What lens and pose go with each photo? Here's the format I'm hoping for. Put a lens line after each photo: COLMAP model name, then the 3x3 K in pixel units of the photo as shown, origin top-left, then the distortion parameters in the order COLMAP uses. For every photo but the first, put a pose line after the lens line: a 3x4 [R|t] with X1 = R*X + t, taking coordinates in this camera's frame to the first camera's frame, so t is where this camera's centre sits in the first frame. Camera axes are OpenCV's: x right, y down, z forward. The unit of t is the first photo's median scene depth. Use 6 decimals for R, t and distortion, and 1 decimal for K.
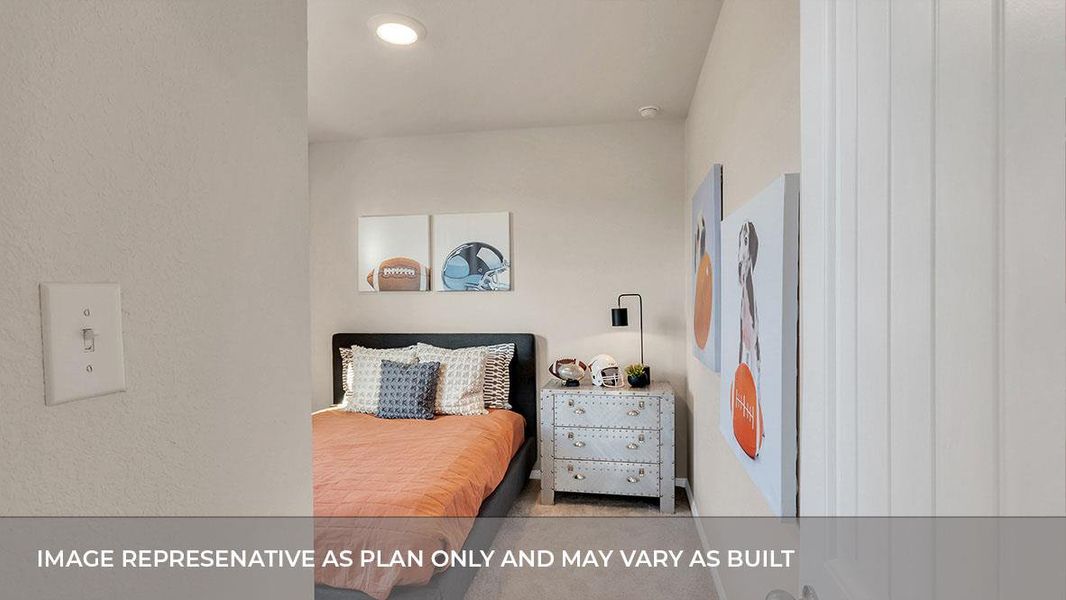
lens RADIAL K [[486.2, 0, 538.6], [0, 486.2, 306.4], [0, 0, 1]] dist [-0.011811, -0.000002]
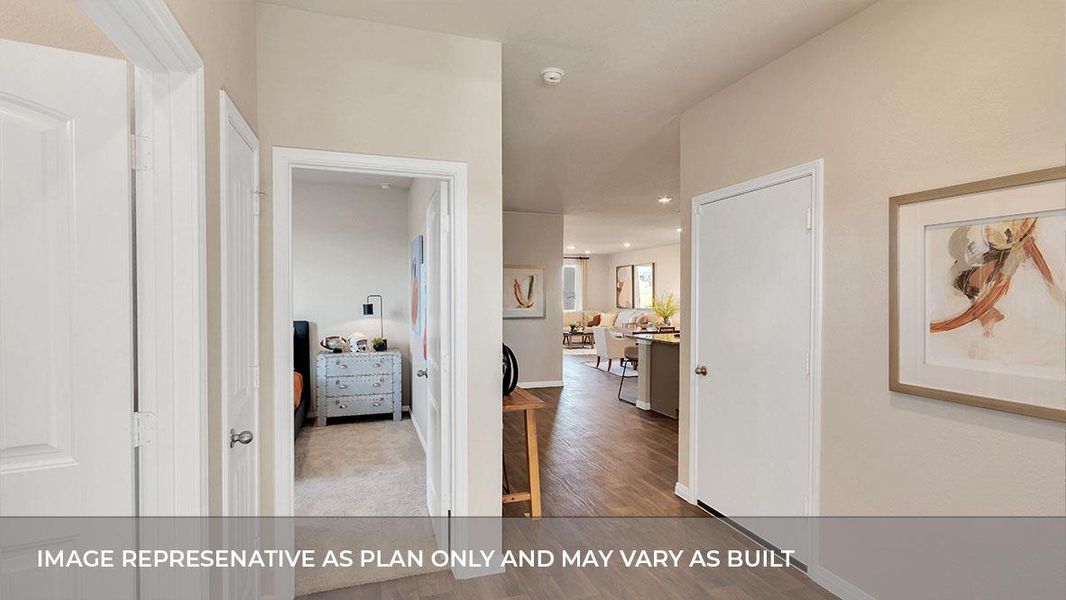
lens RADIAL K [[486.2, 0, 530.2], [0, 486.2, 305.8], [0, 0, 1]] dist [-0.011811, -0.000002]
pose [[0.866972, 0.000698, 0.498356, -0.180041], [-0.001350, 0.999999, 0.000947, 0.008045], [-0.498355, -0.001494, 0.866972, -0.710876]]
